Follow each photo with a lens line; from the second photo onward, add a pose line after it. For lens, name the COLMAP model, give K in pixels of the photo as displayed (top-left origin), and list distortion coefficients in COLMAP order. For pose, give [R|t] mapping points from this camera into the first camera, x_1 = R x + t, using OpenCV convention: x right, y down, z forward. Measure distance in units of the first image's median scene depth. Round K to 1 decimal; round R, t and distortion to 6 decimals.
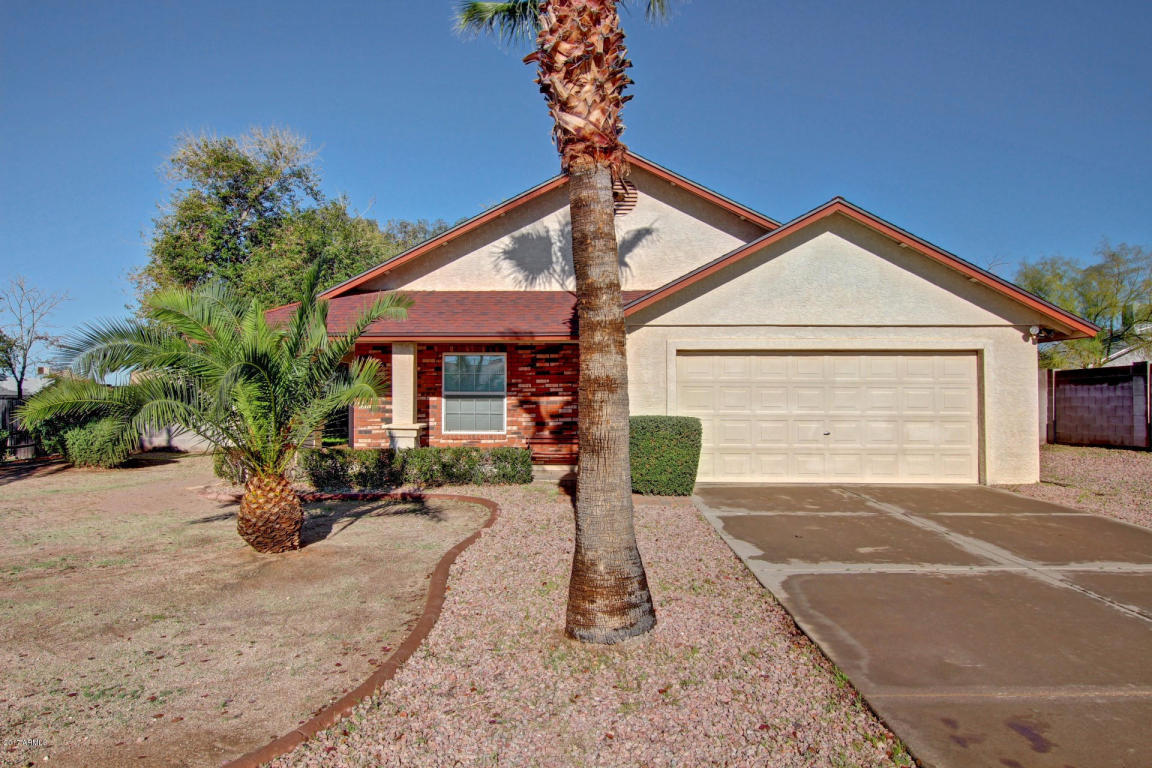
lens RADIAL K [[716.3, 0, 577.0], [0, 716.3, 384.6], [0, 0, 1]] dist [-0.008501, 0.000581]
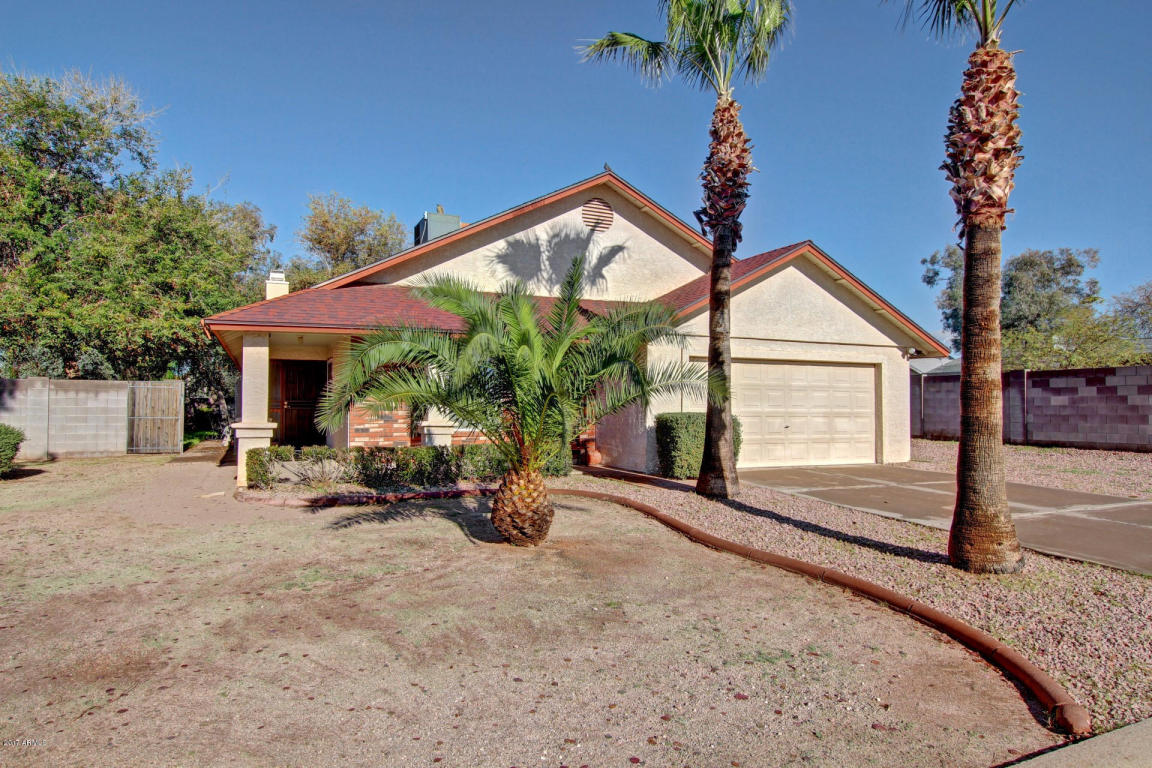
lens RADIAL K [[688.3, 0, 572.6], [0, 688.3, 389.8], [0, 0, 1]] dist [-0.015161, 0.000414]
pose [[0.912488, 0.012954, 0.408897, -0.485113], [-0.015070, 0.999885, 0.001954, 0.006804], [-0.408825, -0.007945, 0.912578, 0.054299]]
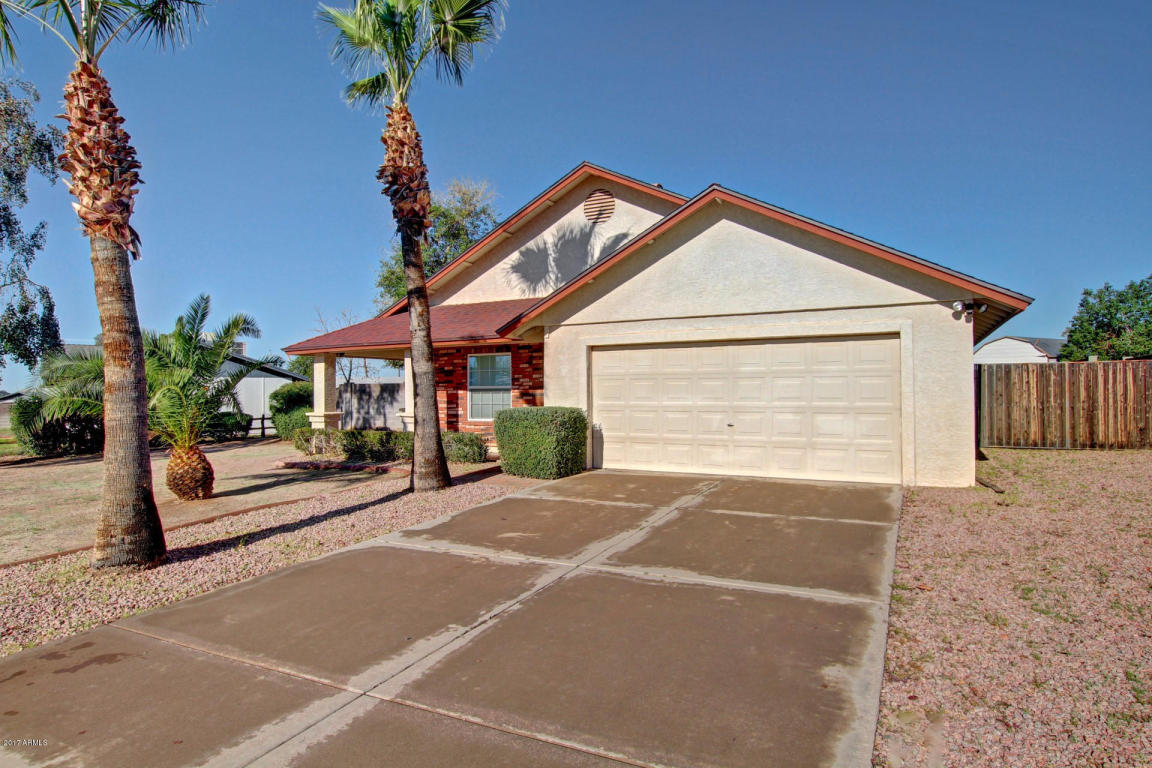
lens RADIAL K [[652.0, 0, 580.4], [0, 652.0, 383.8], [0, 0, 1]] dist [-0.015960, 0.001448]
pose [[0.893070, -0.014081, -0.449698, 0.566014], [0.020283, 0.999754, 0.008977, -0.000220], [0.449461, -0.017138, 0.893136, 0.109917]]
